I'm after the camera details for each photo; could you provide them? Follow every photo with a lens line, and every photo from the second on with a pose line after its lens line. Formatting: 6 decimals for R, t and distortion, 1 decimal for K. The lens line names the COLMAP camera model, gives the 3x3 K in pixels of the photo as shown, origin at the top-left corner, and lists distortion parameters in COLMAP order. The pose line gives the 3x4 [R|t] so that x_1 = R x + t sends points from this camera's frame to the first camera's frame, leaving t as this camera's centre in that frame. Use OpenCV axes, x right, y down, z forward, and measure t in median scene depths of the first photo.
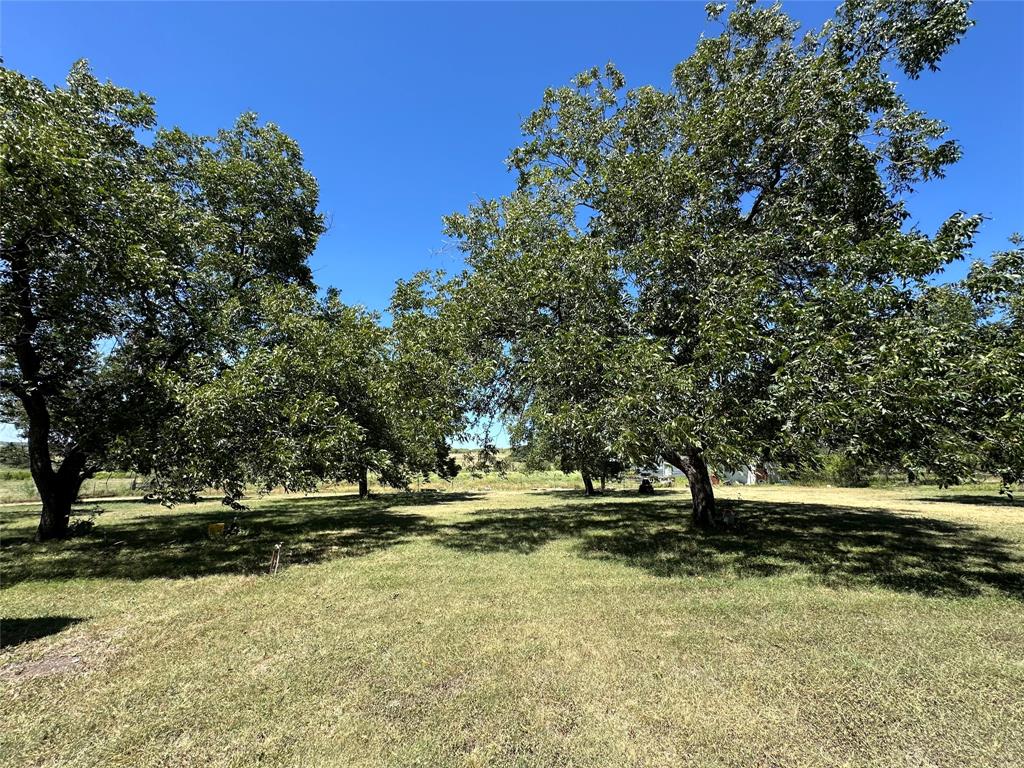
lens RADIAL K [[414.9, 0, 517.5], [0, 414.9, 381.6], [0, 0, 1]] dist [0.028722, -0.000007]
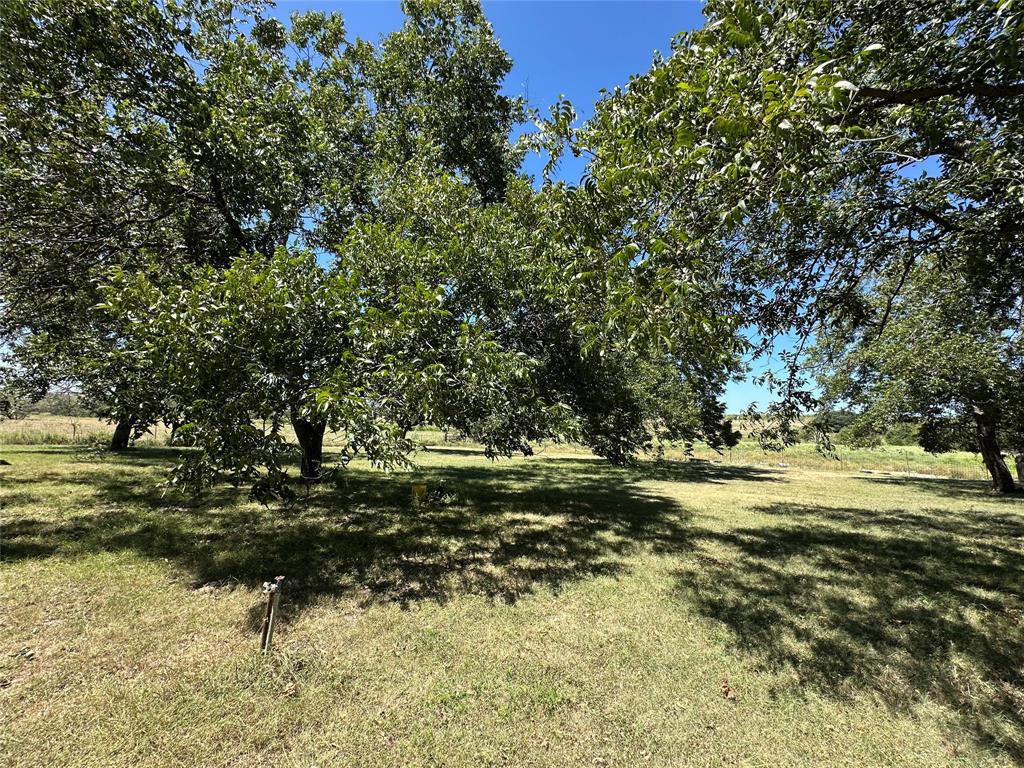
lens RADIAL K [[414.9, 0, 517.5], [0, 414.9, 381.6], [0, 0, 1]] dist [0.028722, -0.000007]
pose [[0.811582, -0.033691, -0.583267, -0.037531], [0.081992, 0.995024, 0.056613, 0.066299], [0.578457, -0.093769, 0.810306, 0.308318]]
